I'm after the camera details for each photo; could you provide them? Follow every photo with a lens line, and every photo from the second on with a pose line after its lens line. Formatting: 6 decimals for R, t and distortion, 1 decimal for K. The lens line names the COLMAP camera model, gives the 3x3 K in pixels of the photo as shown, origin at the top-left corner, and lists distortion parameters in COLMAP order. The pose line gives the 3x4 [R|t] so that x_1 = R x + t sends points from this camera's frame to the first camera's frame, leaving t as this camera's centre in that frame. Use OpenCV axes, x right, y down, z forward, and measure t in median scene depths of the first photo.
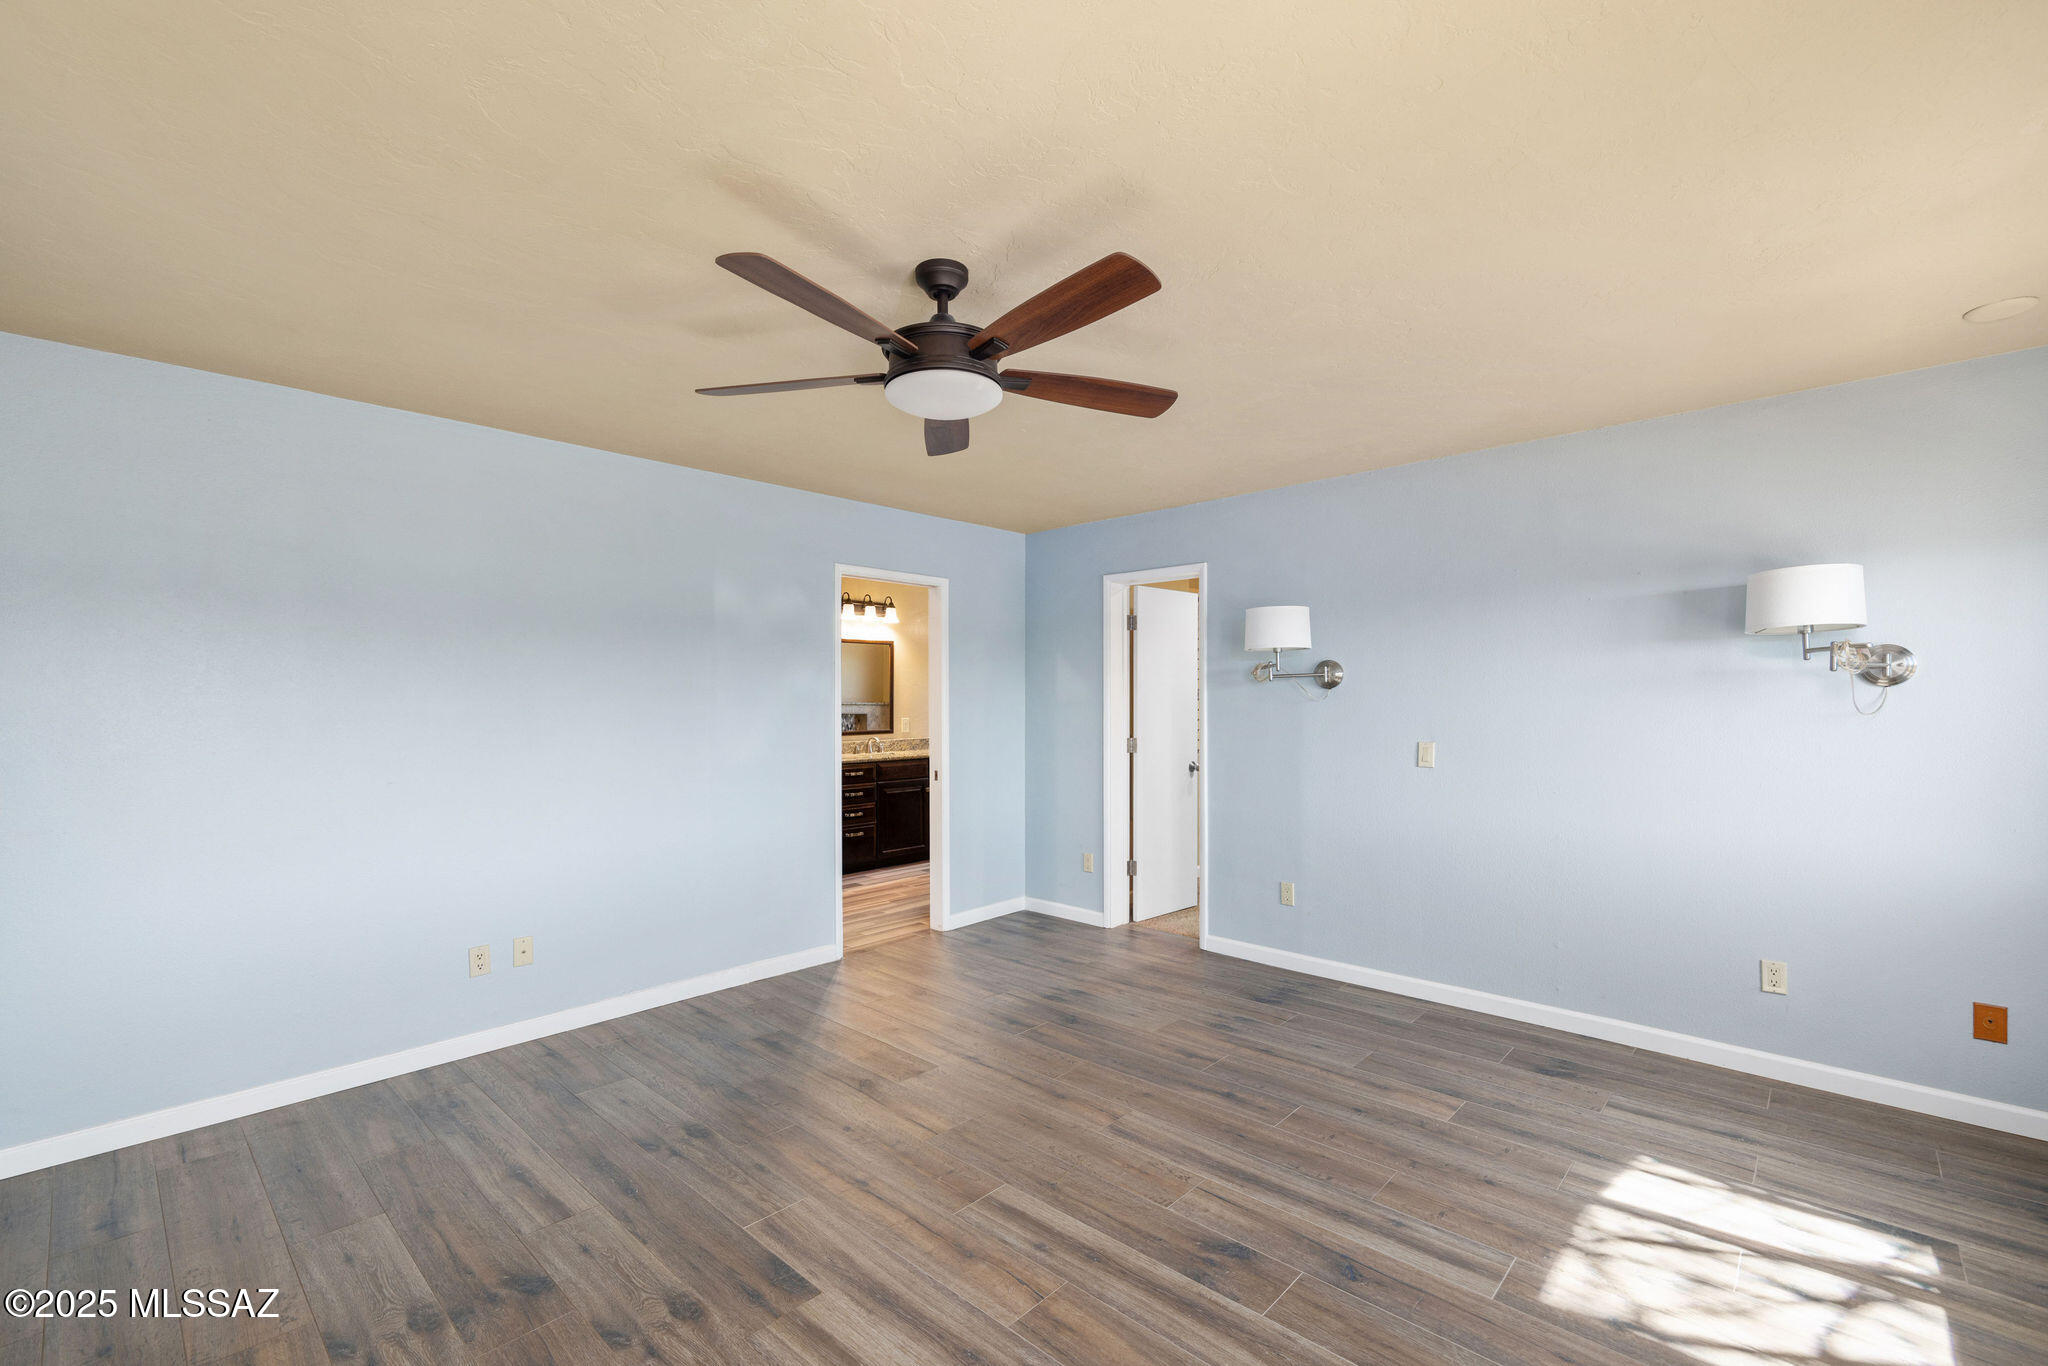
lens RADIAL K [[859.9, 0, 1030.1], [0, 859.9, 693.5], [0, 0, 1]] dist [0.000948, 0.000022]
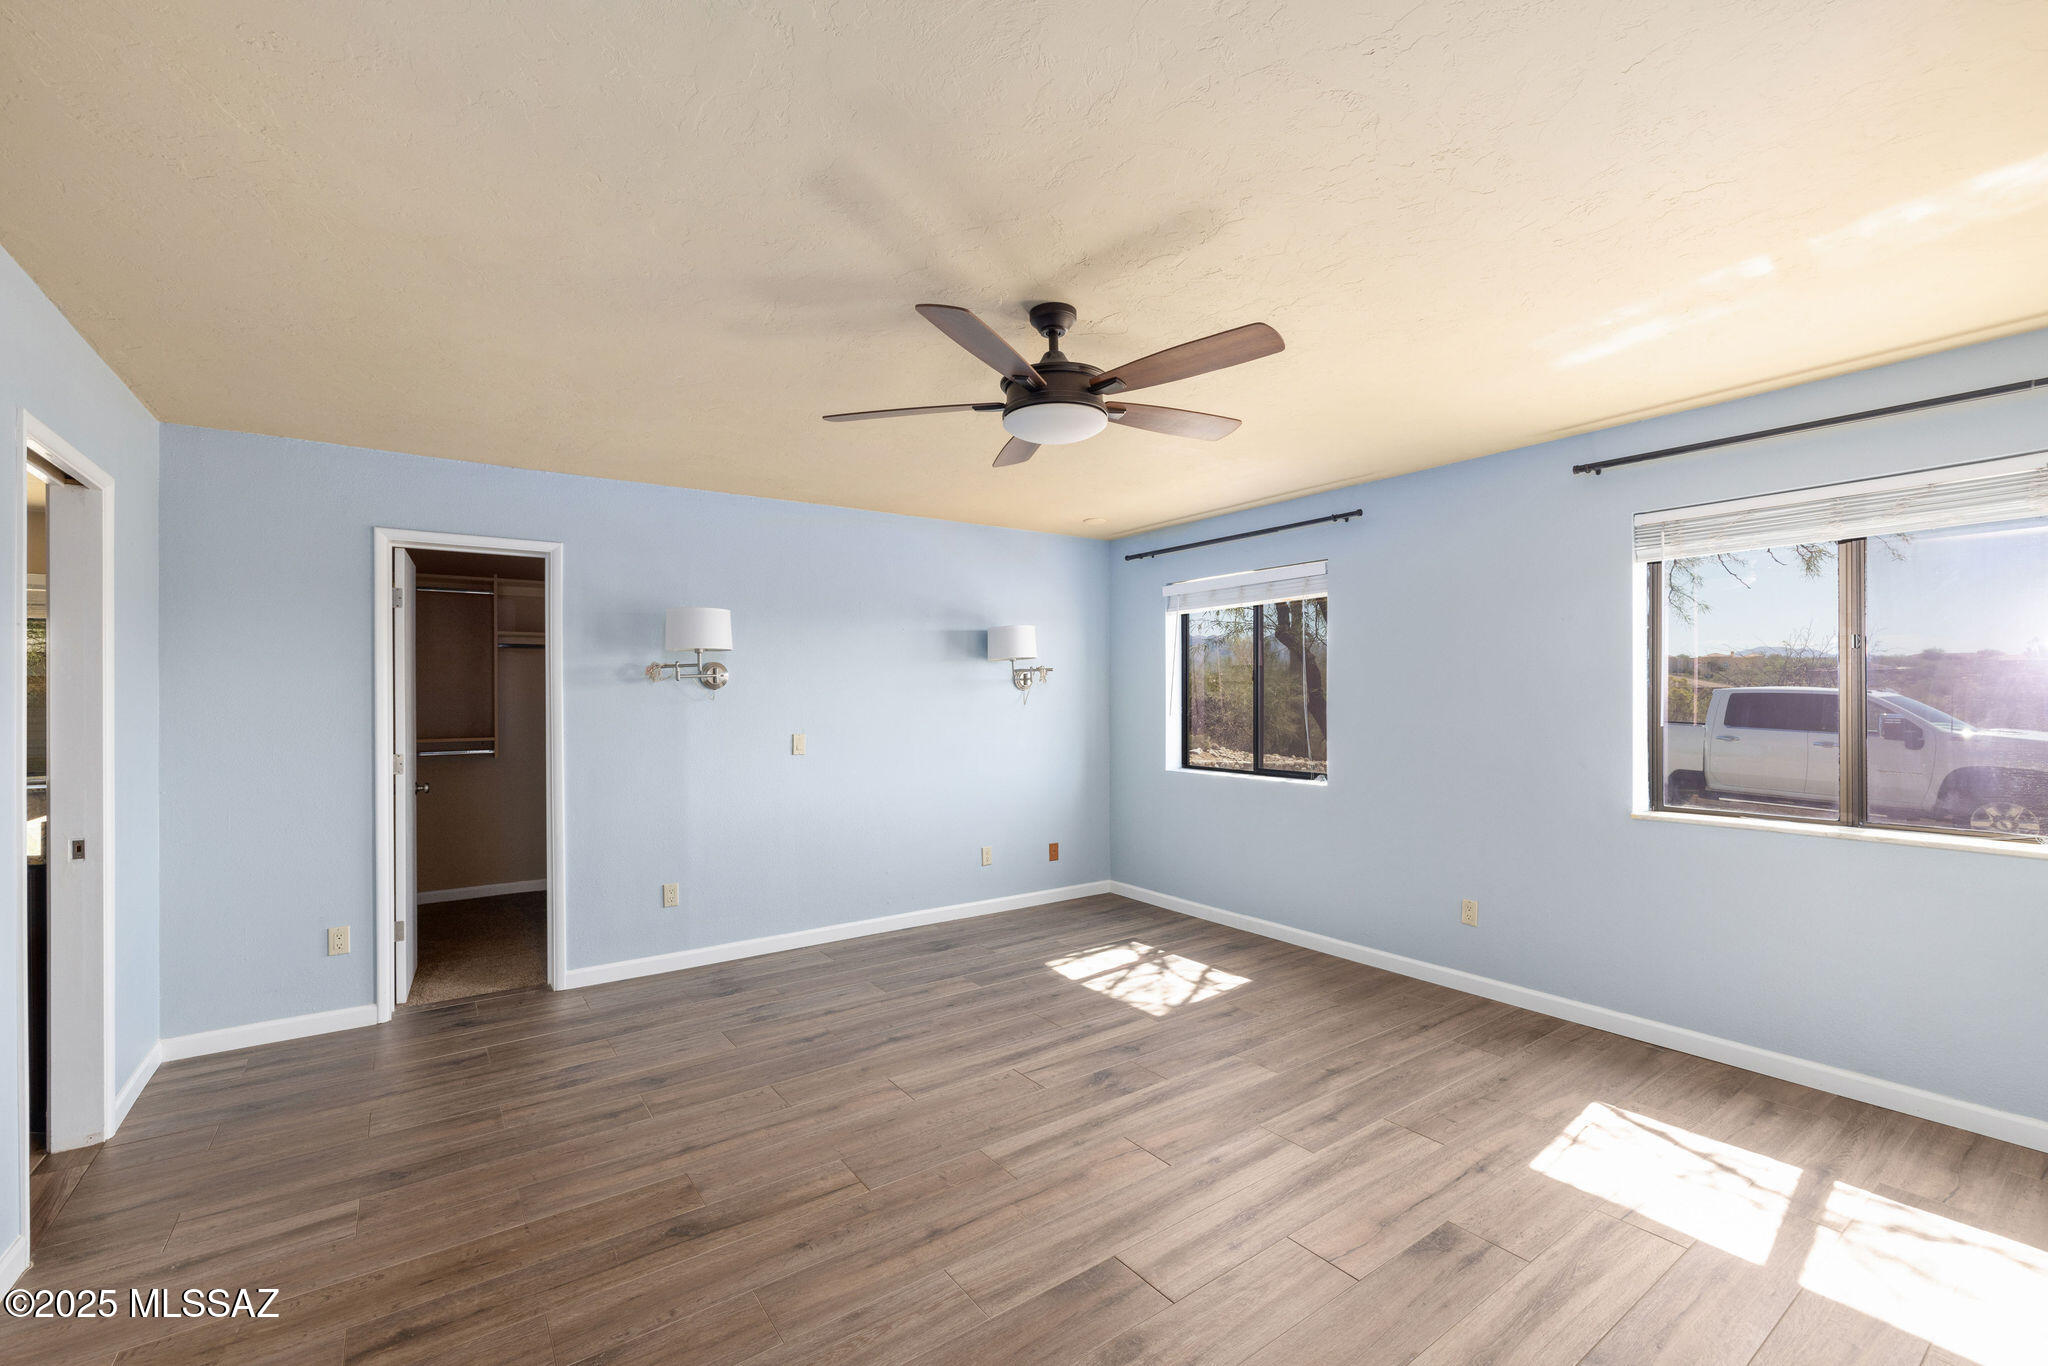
lens RADIAL K [[859.9, 0, 1012.9], [0, 859.9, 689.9], [0, 0, 1]] dist [0.000948, 0.000022]
pose [[0.221999, 0.006611, 0.975024, -0.930024], [0.000325, 0.999976, -0.006854, 0.006122], [-0.975047, 0.001838, 0.221992, 0.632624]]
